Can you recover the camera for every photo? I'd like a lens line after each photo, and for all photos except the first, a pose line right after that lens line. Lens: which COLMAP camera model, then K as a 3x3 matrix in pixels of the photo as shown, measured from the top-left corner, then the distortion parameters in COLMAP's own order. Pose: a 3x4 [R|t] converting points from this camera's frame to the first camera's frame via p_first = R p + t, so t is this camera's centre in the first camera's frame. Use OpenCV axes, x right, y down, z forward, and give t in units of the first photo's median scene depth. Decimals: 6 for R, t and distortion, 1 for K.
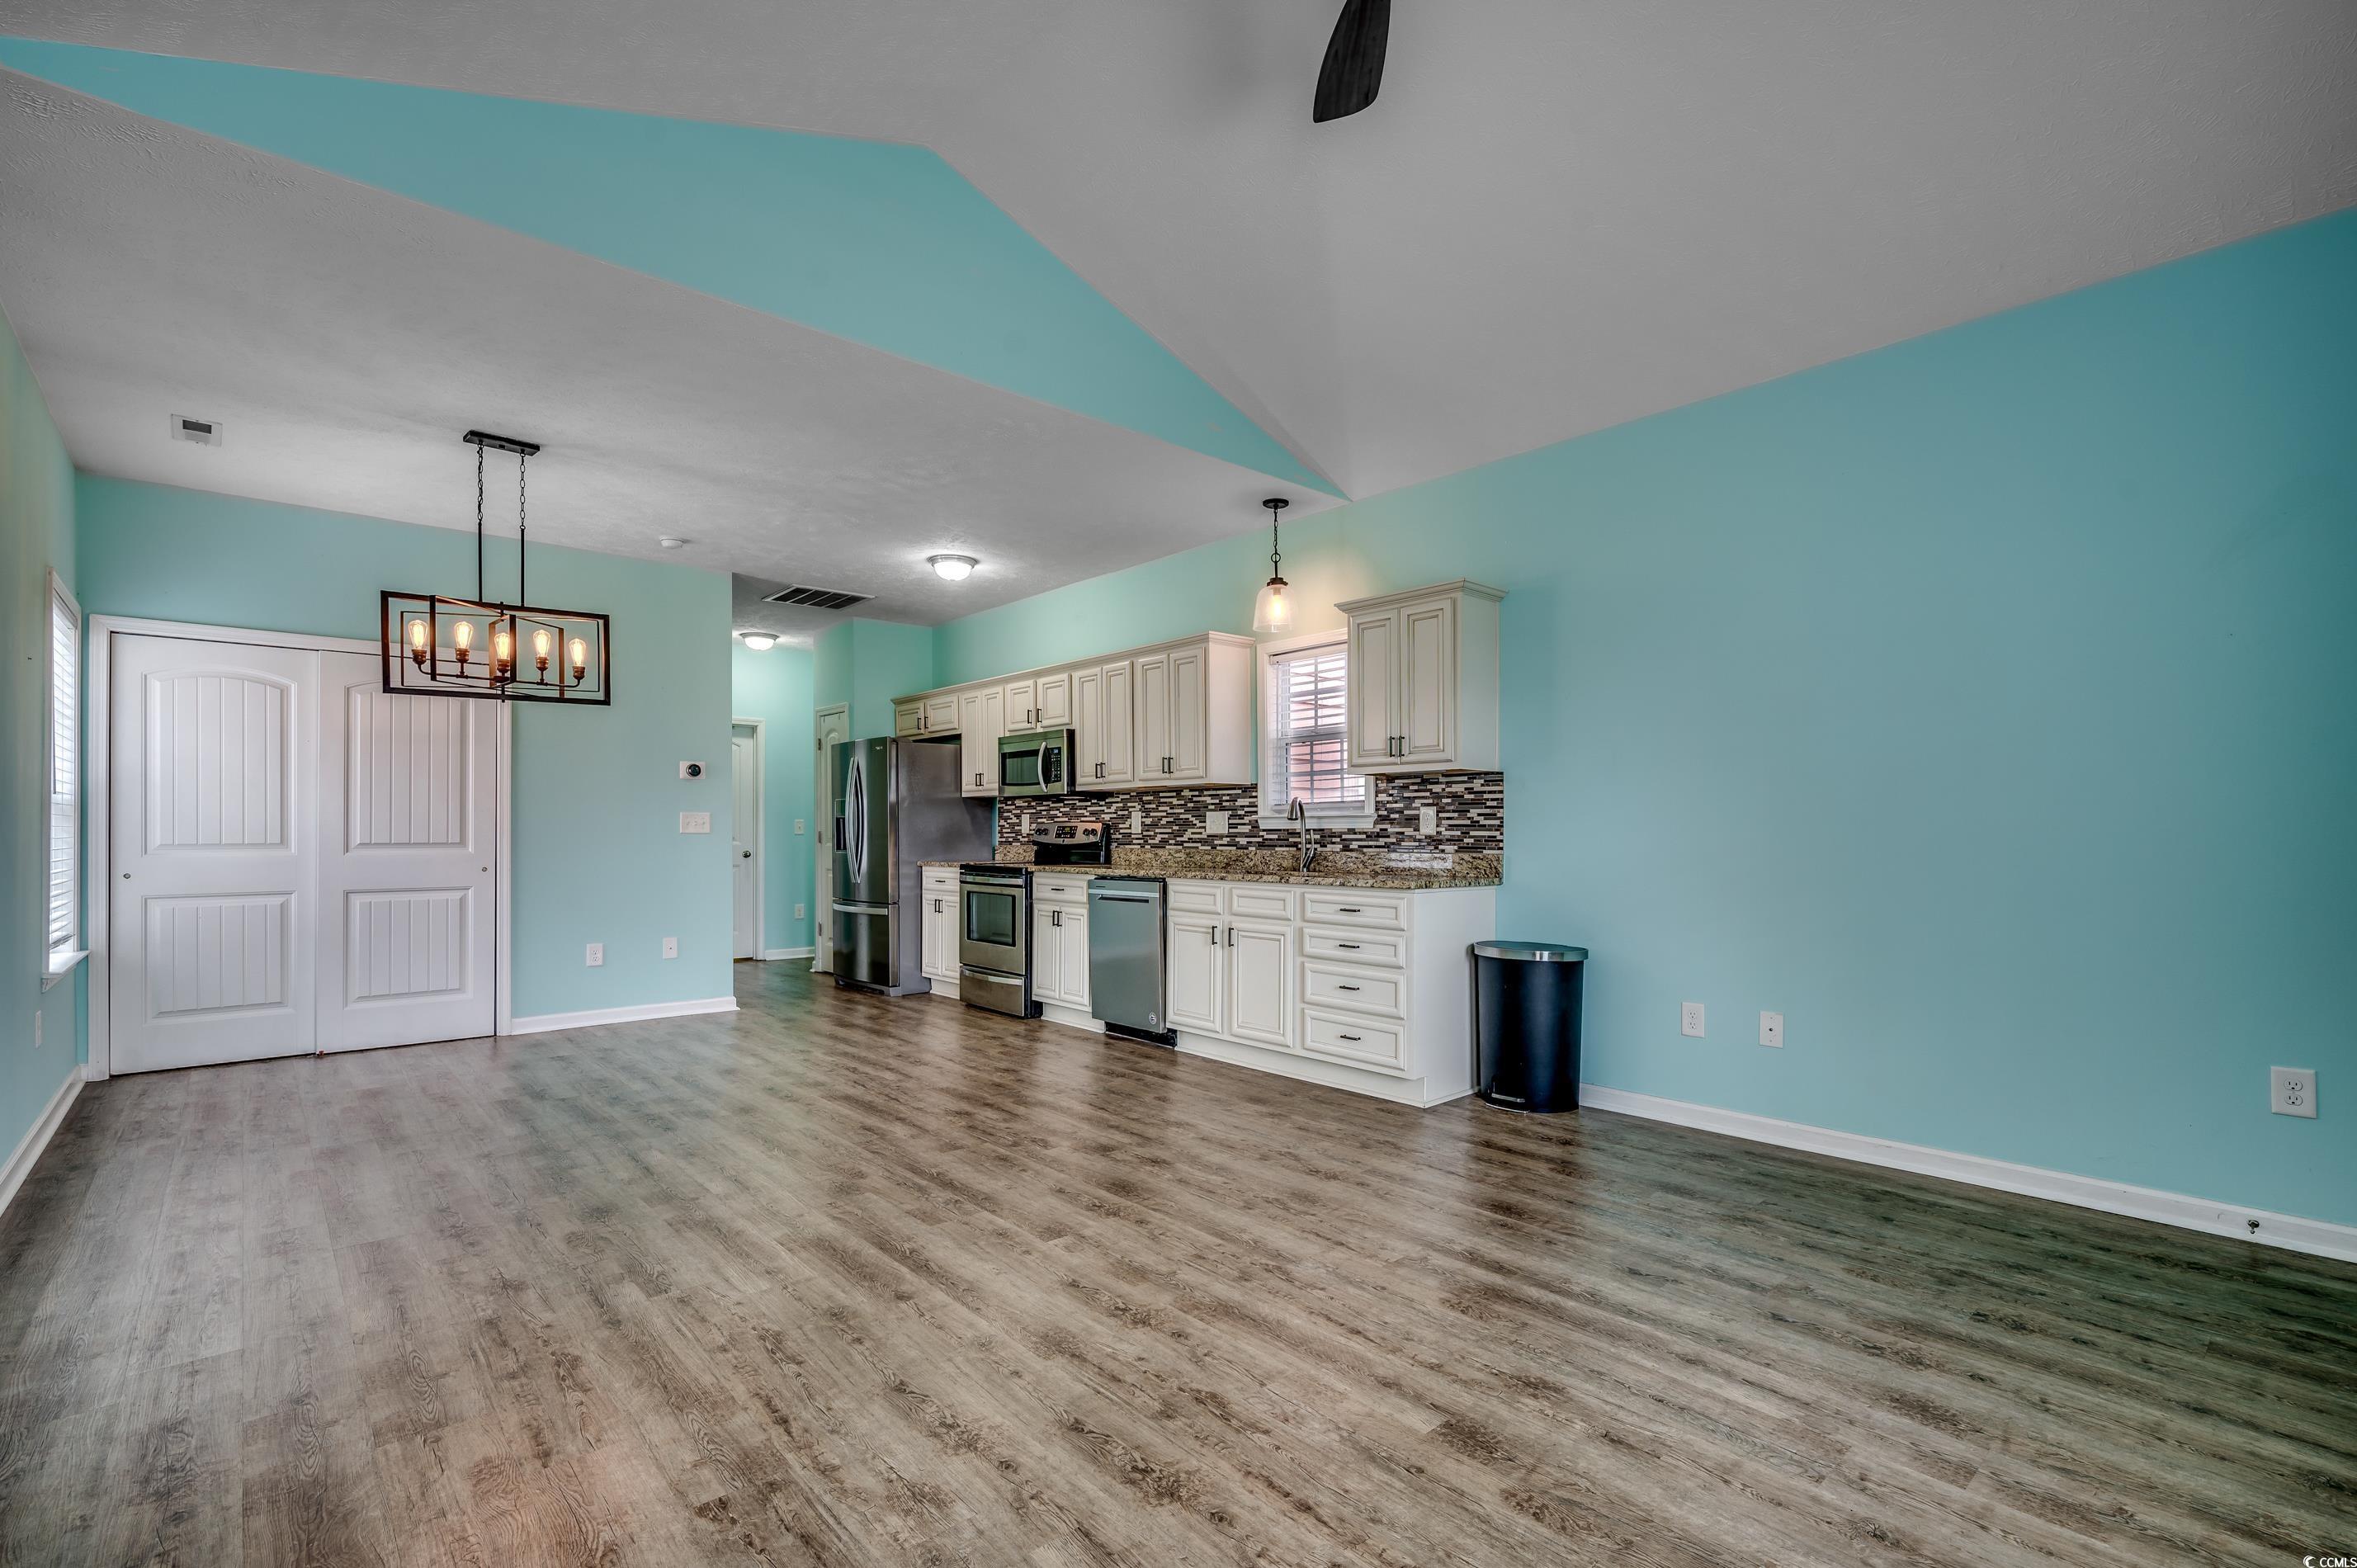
lens RADIAL K [[1054.4, 0, 1177.8], [0, 1054.4, 835.7], [0, 0, 1]] dist [-0.002721, 0.001463]
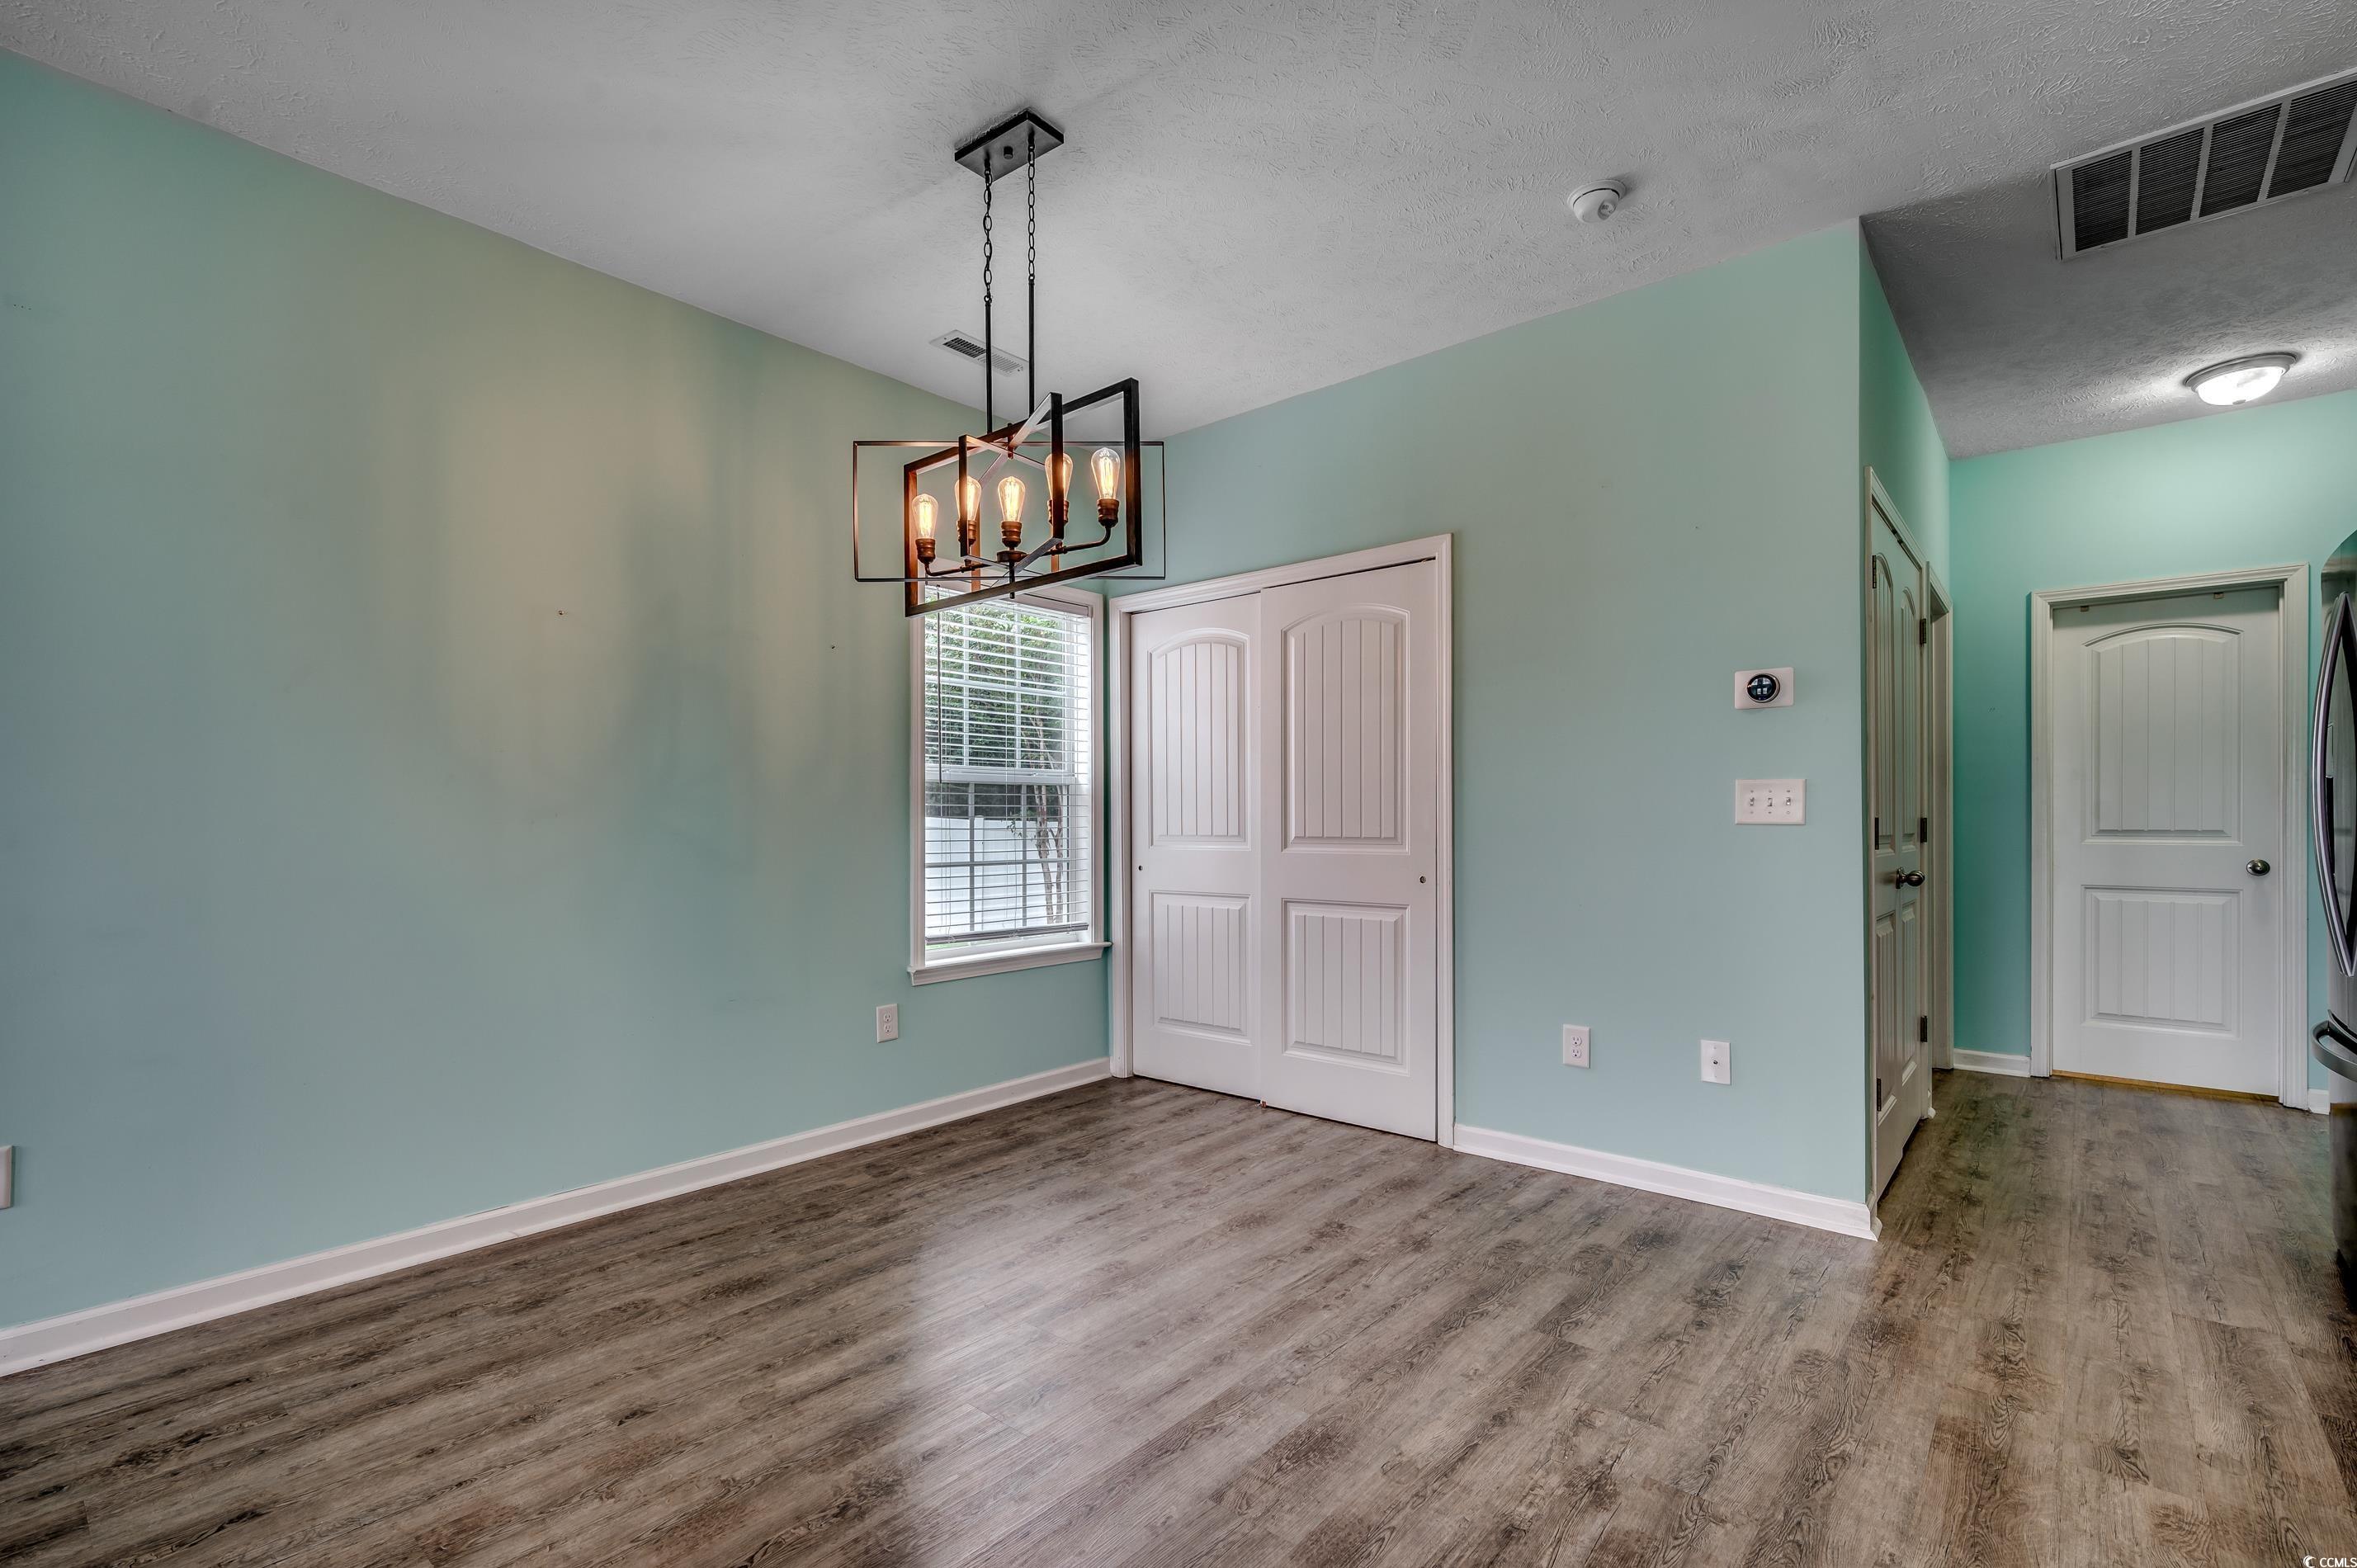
lens RADIAL K [[1054.4, 0, 1203.0], [0, 1054.4, 819.1], [0, 0, 1]] dist [-0.002721, 0.001463]
pose [[0.147417, -0.000745, -0.989074, -0.046889], [-0.001149, 0.999999, -0.000925, -0.004578], [0.989074, 0.001272, 0.147416, 0.836663]]
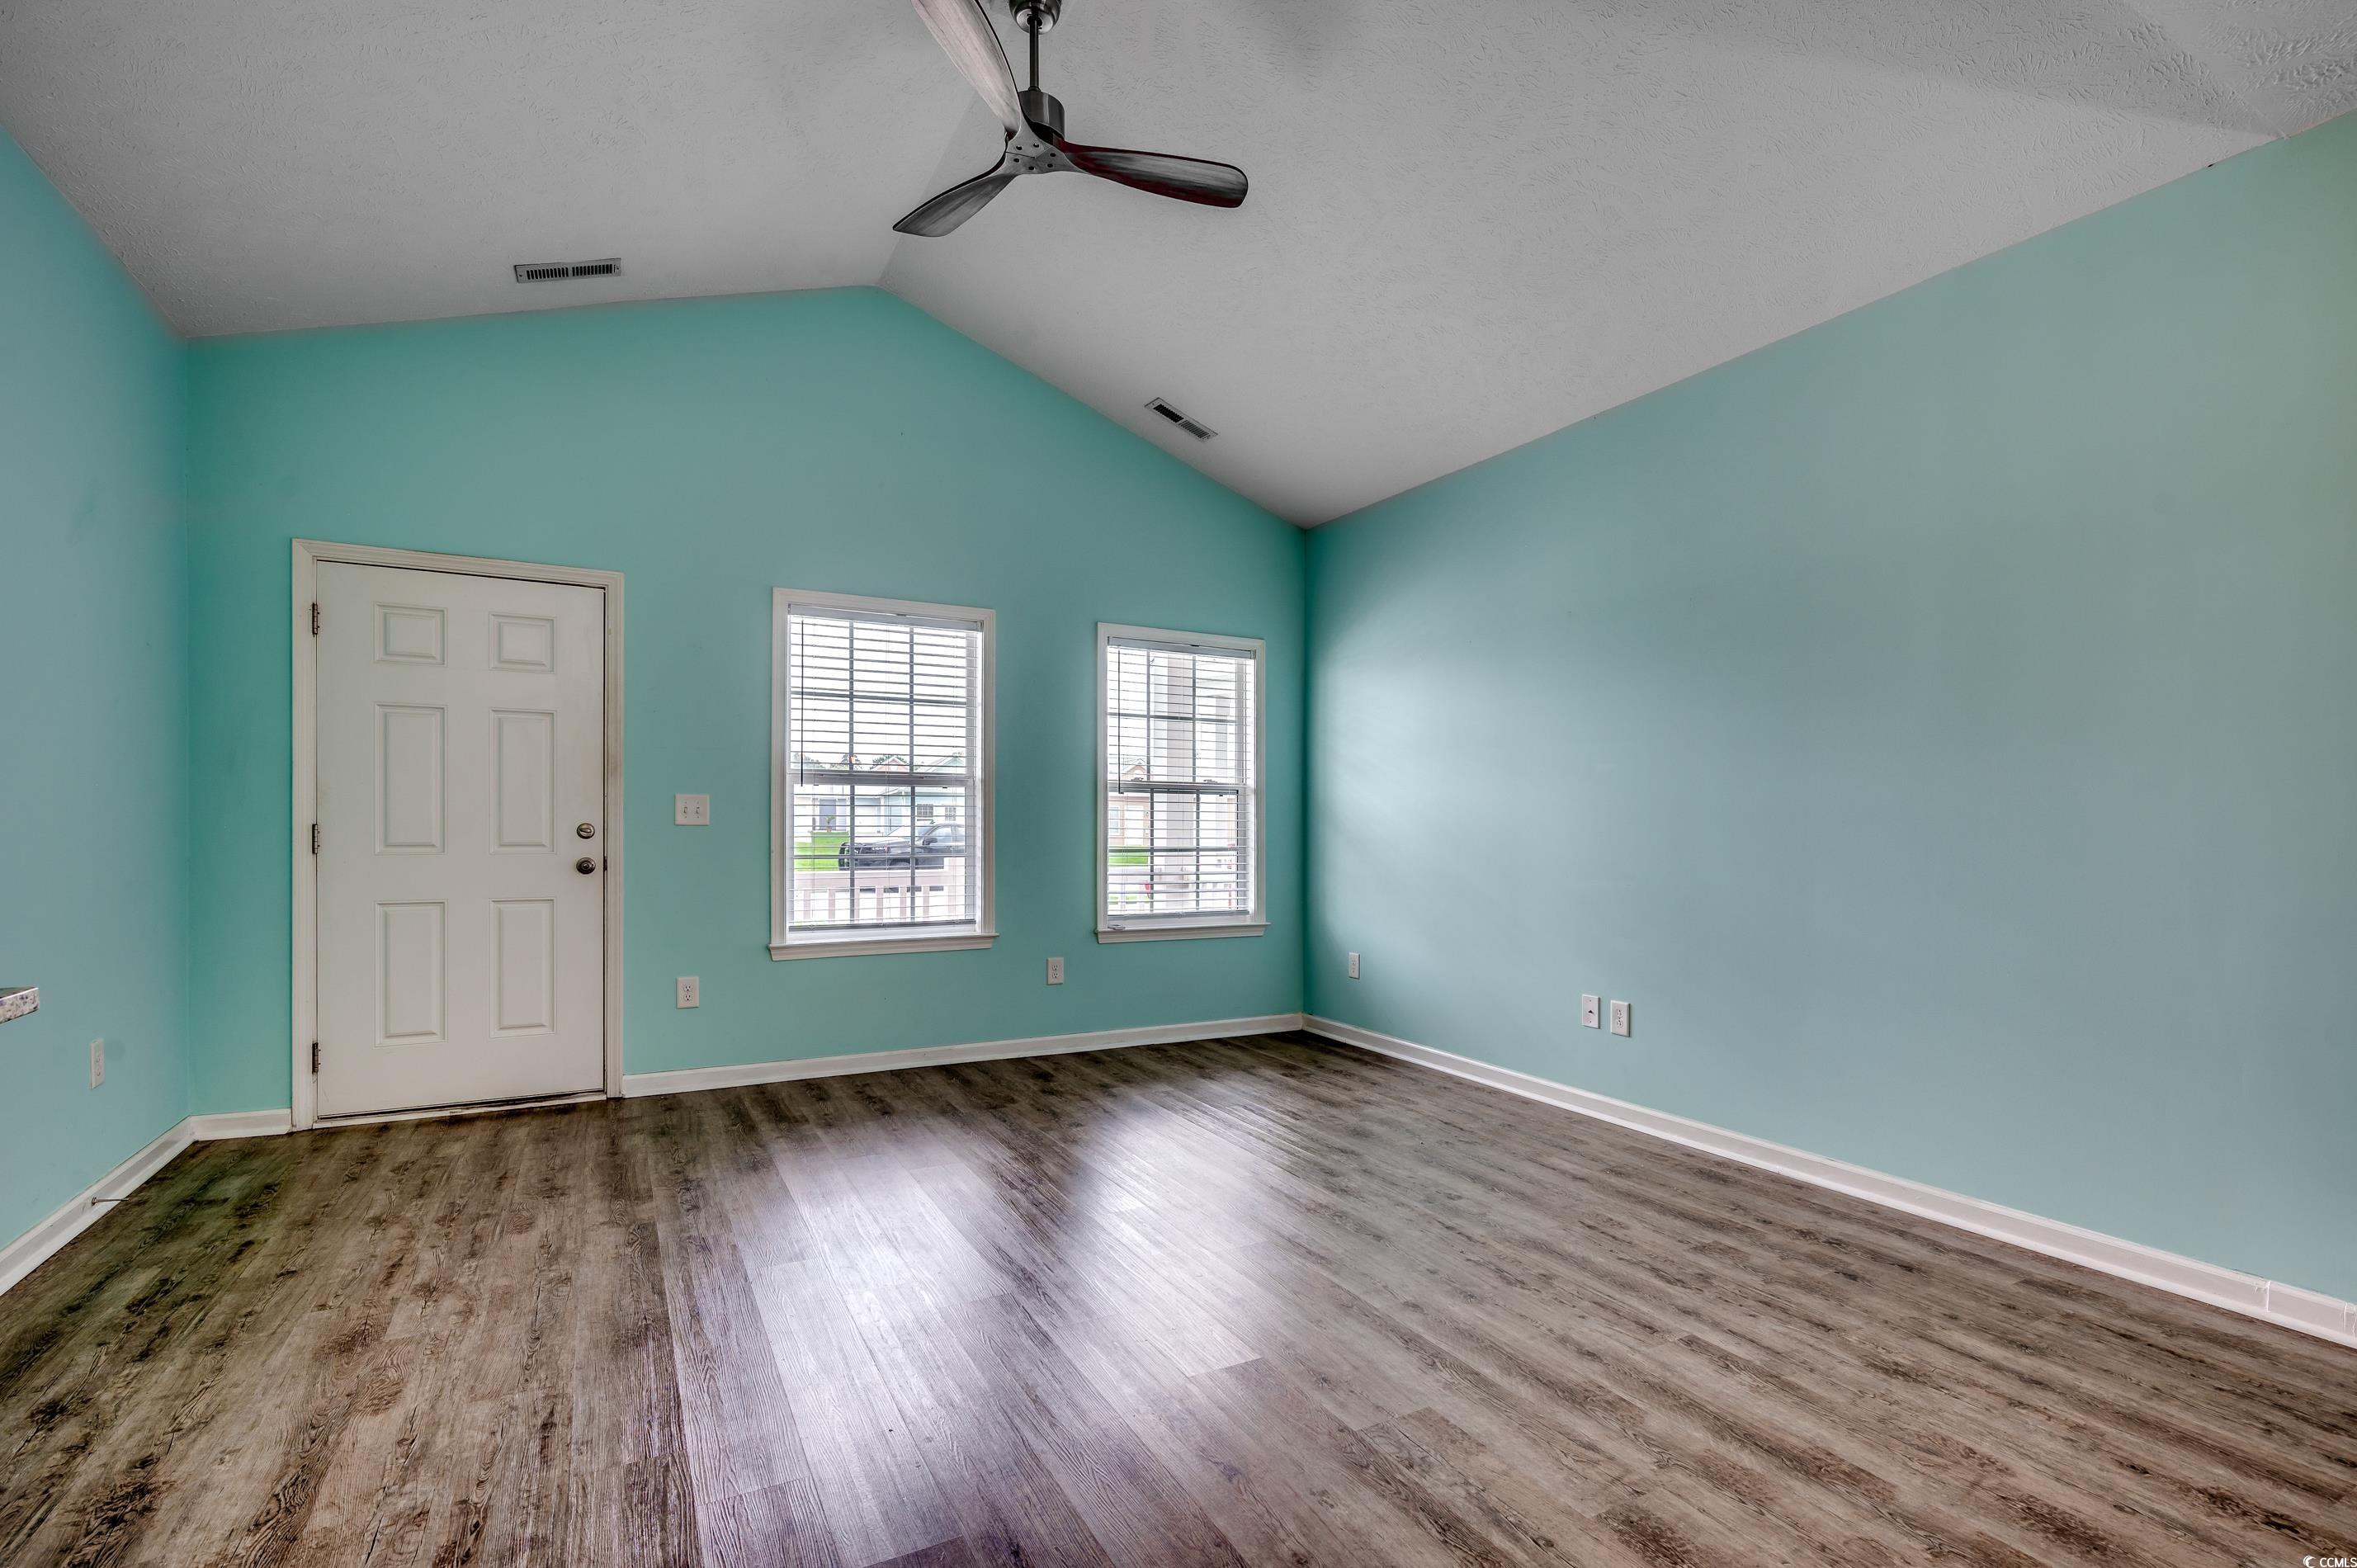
lens RADIAL K [[1054.4, 0, 1186.4], [0, 1054.4, 796.1], [0, 0, 1]] dist [-0.002721, 0.001463]
pose [[-0.974962, -0.002132, 0.222363, -0.130639], [-0.006904, 0.999762, -0.020687, -0.006195], [-0.222266, -0.021704, -0.974744, 0.965414]]
